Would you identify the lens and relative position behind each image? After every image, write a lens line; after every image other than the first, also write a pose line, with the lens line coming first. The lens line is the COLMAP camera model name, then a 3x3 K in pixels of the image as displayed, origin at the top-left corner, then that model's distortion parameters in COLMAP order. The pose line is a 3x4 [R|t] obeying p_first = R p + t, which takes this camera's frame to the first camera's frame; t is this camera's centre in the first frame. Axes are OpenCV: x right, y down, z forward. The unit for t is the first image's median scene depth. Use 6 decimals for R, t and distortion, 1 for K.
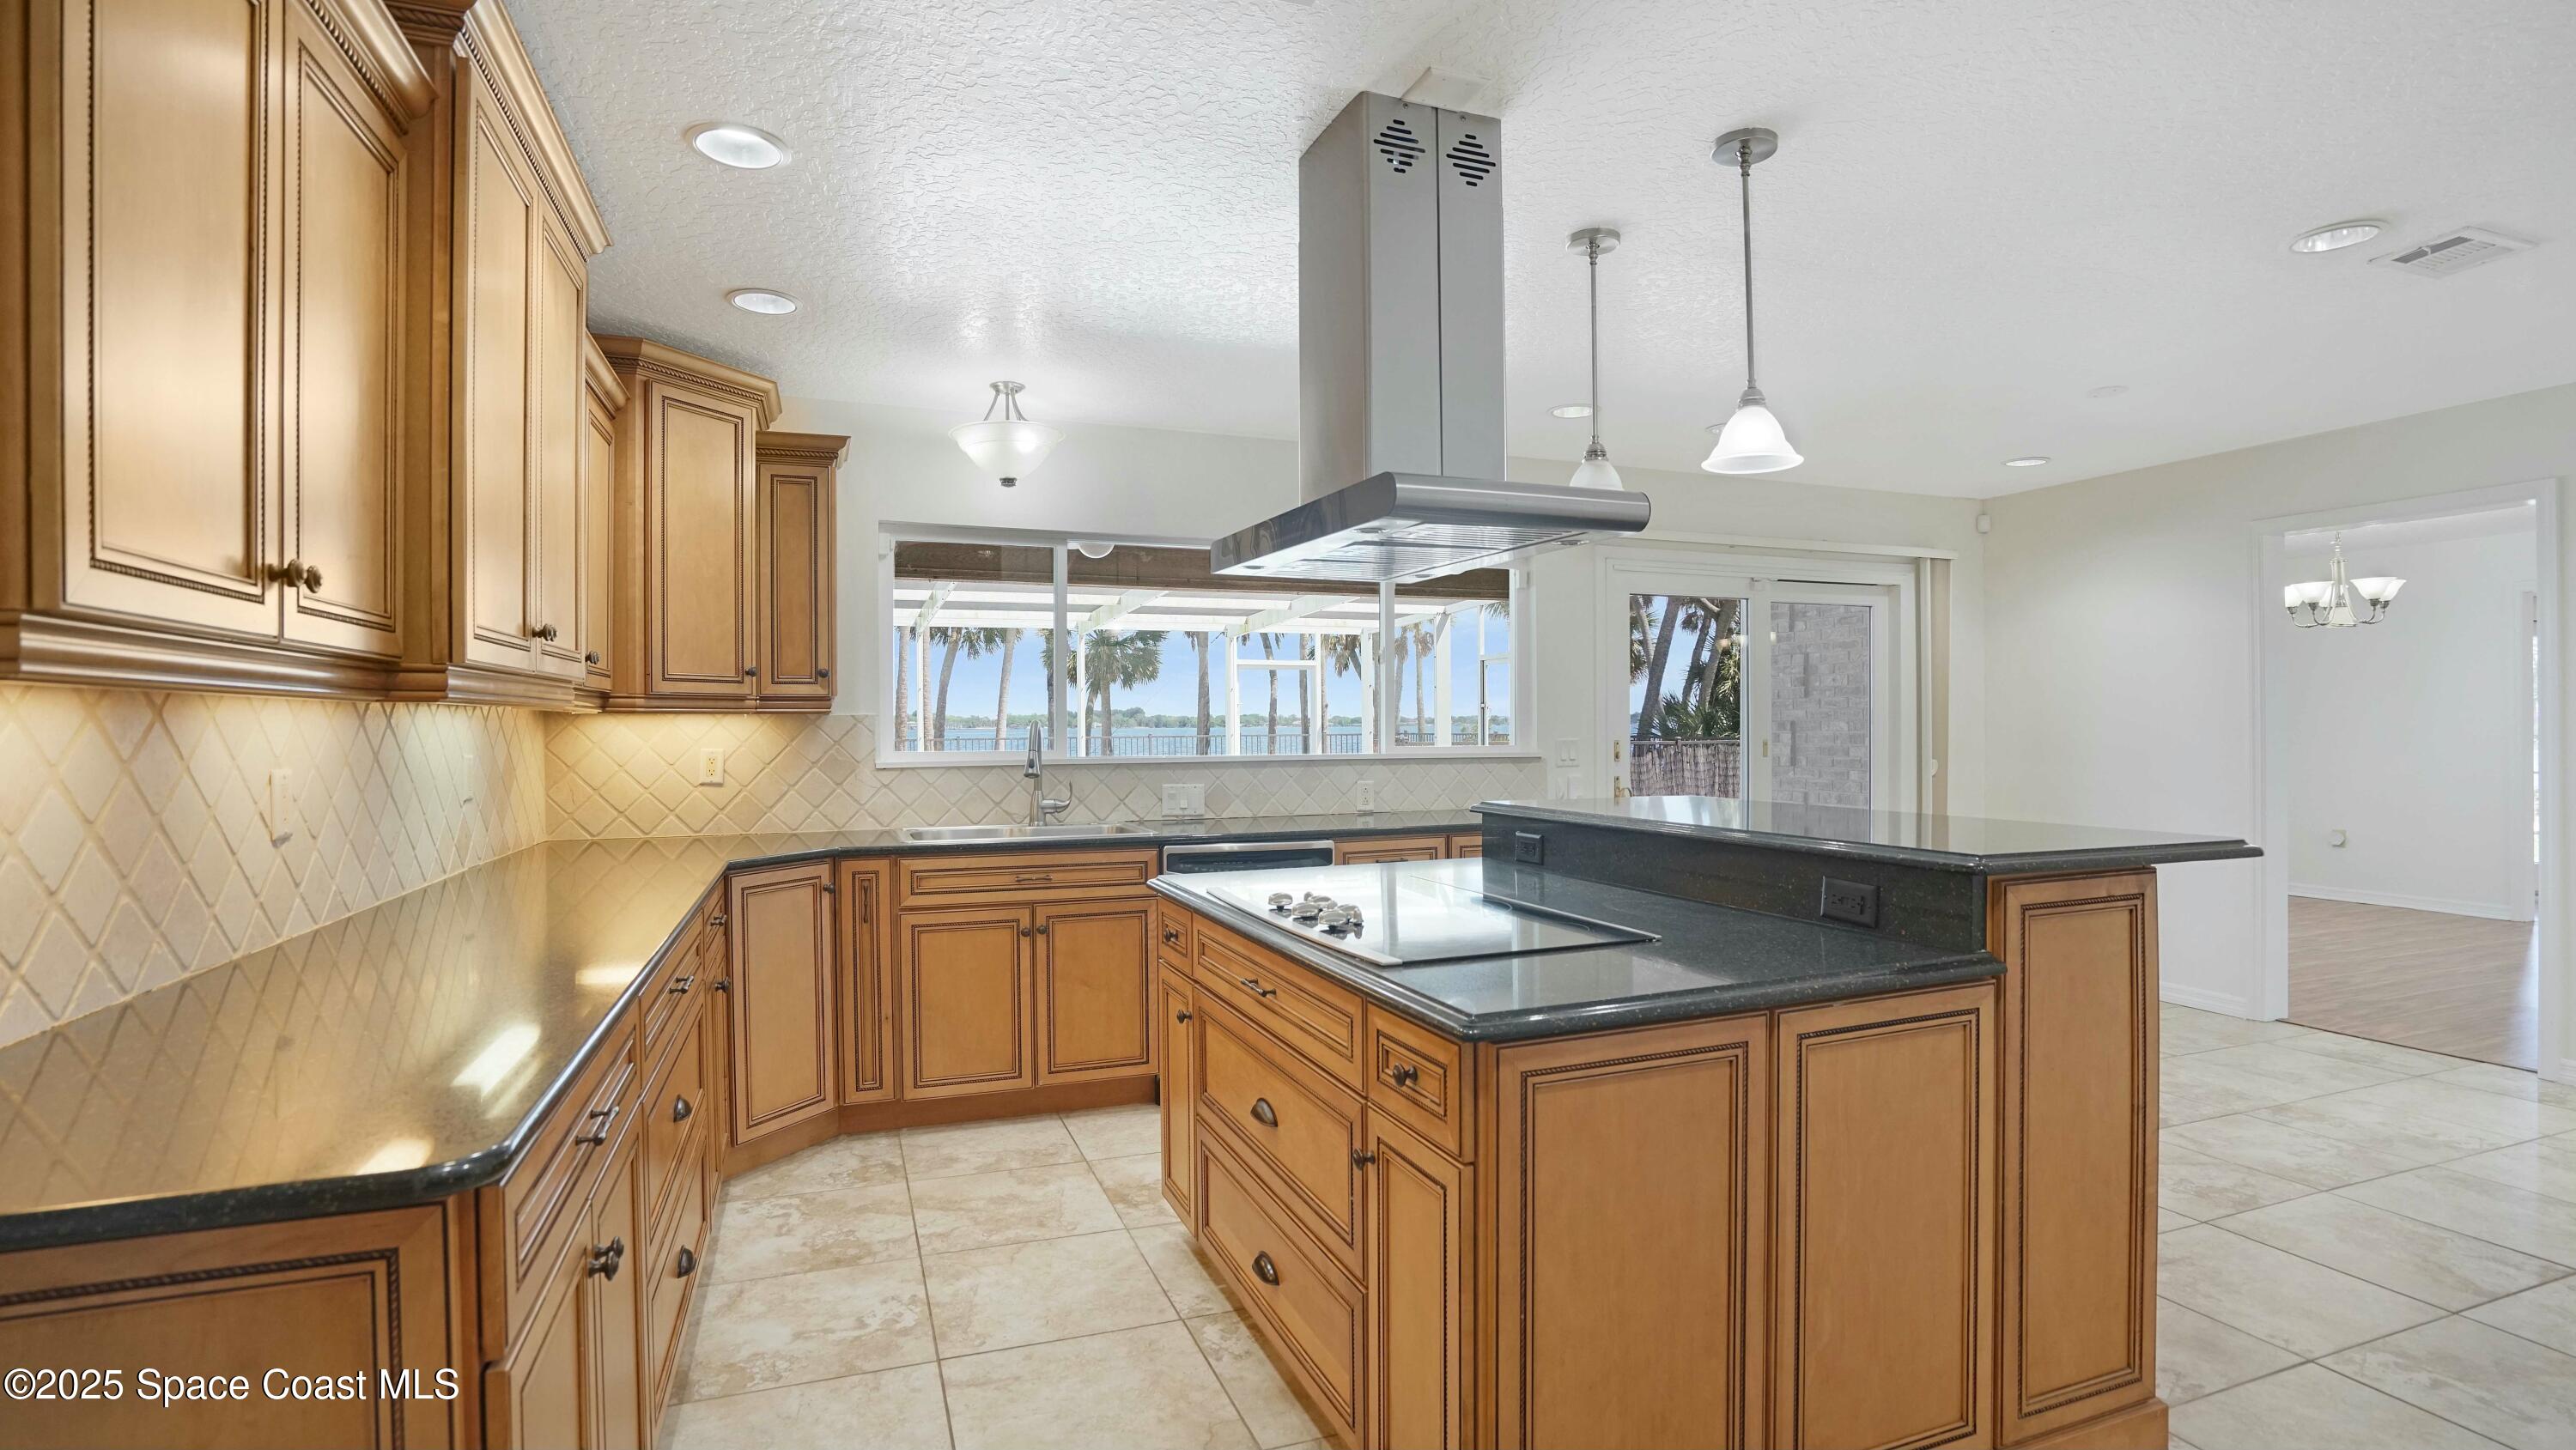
lens RADIAL K [[1195.1, 0, 1261.3], [0, 1195.1, 735.4], [0, 0, 1]] dist [-0.020312, 0.002464]
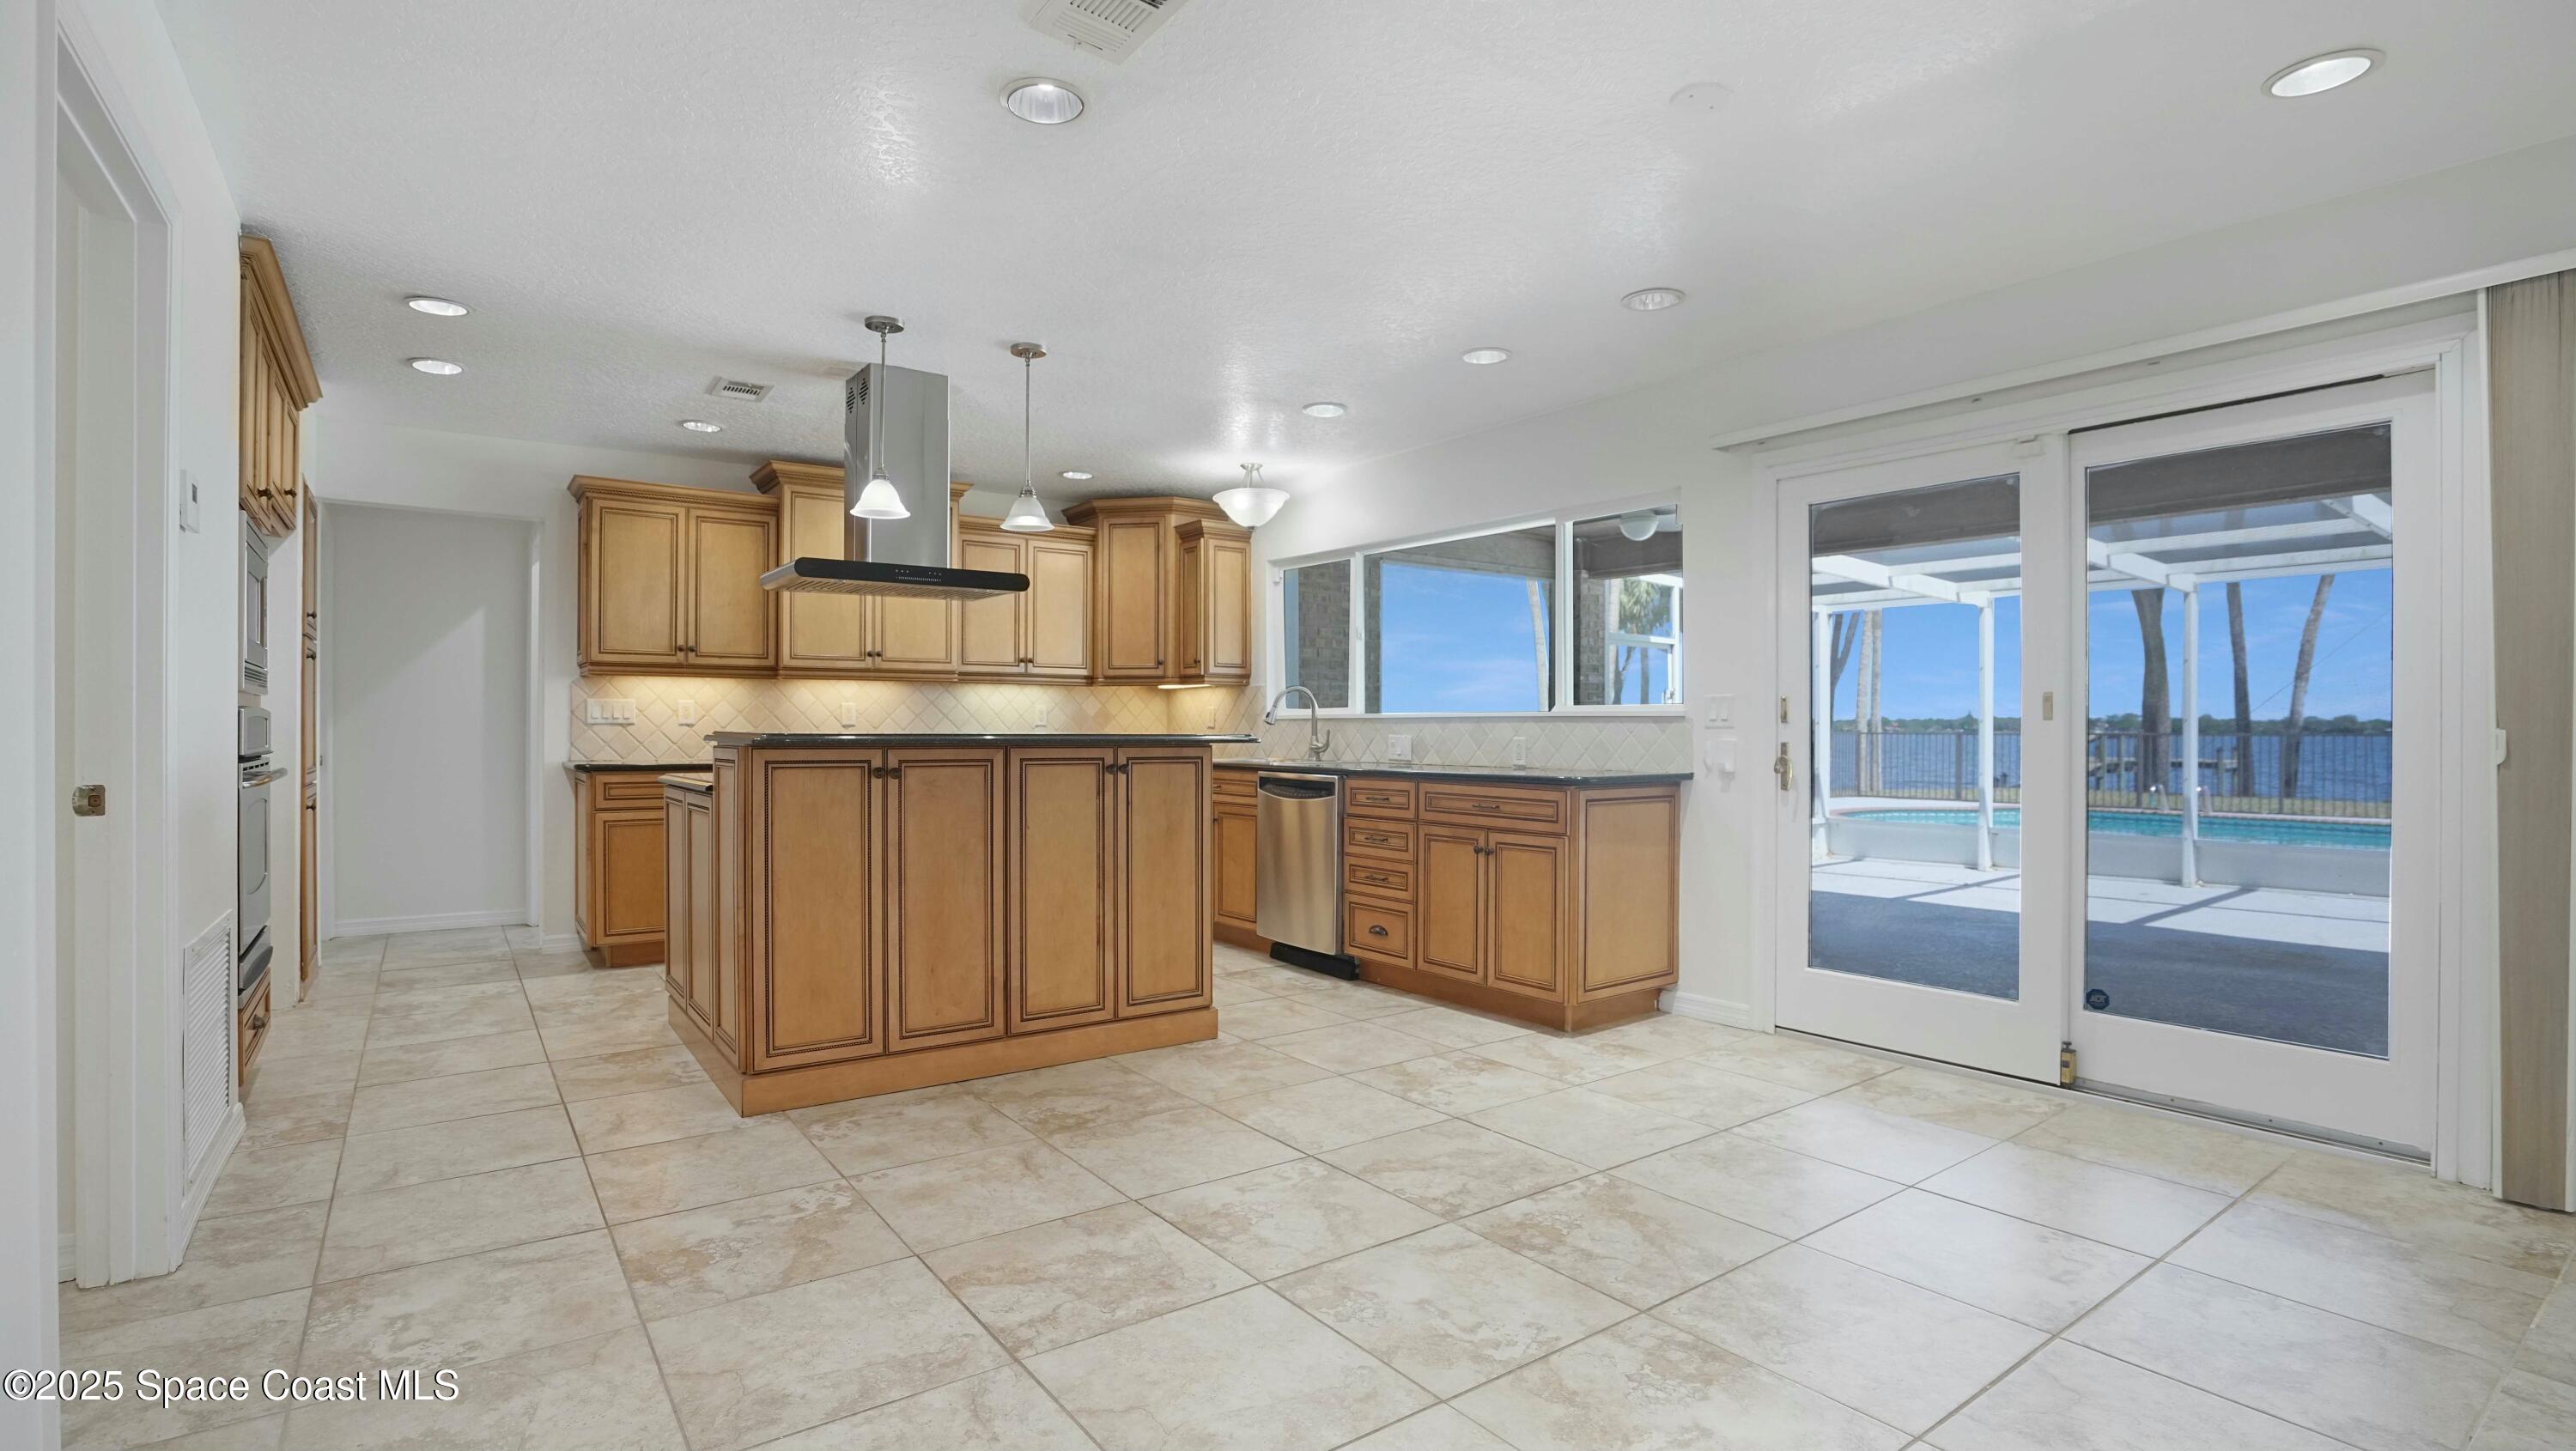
lens RADIAL K [[1195.2, 0, 1281.2], [0, 1195.2, 731.6], [0, 0, 1]] dist [-0.020312, 0.002464]
pose [[0.270327, 0.013610, -0.962672, 1.215066], [-0.007671, 0.999899, 0.011982, 0.025970], [0.962738, 0.004146, 0.270404, 0.605622]]
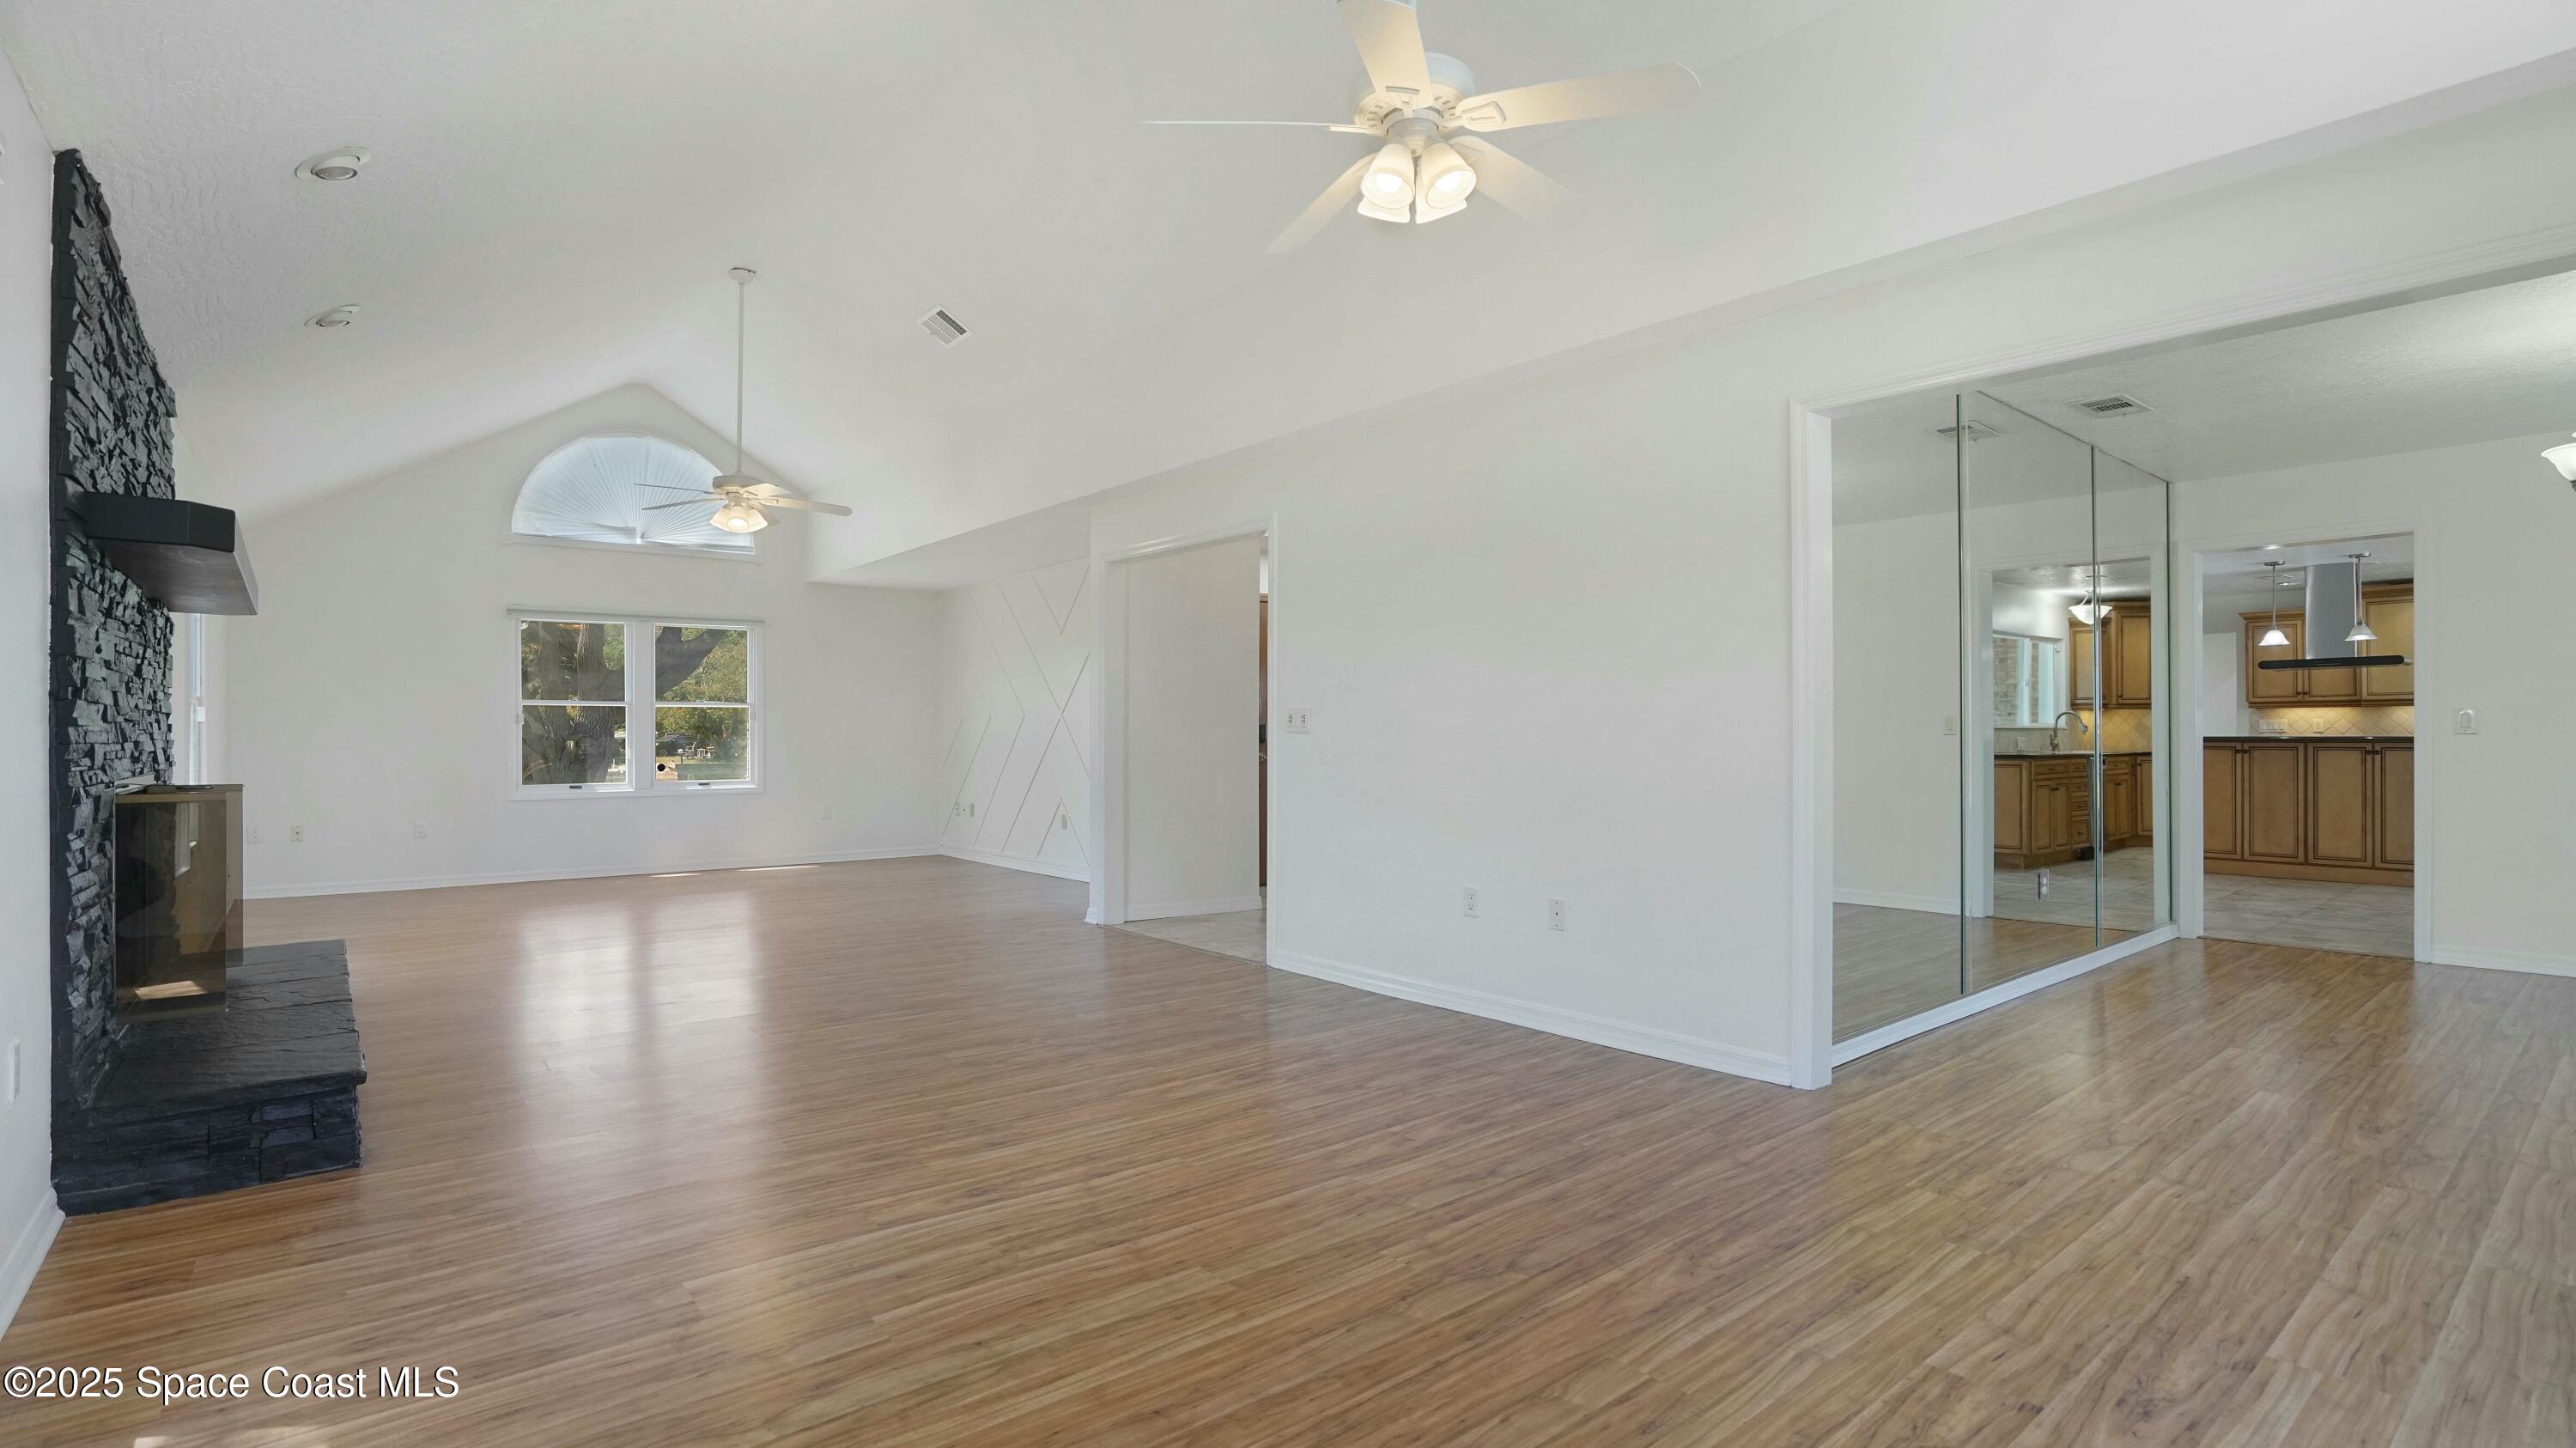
lens RADIAL K [[1195.4, 0, 1265.7], [0, 1195.4, 731.8], [0, 0, 1]] dist [-0.020312, 0.002464]
pose [[-0.946965, 0.009427, -0.321199, 3.281711], [0.009325, 0.999955, 0.001858, 0.004709], [0.321202, -0.001236, -0.947010, 2.565502]]
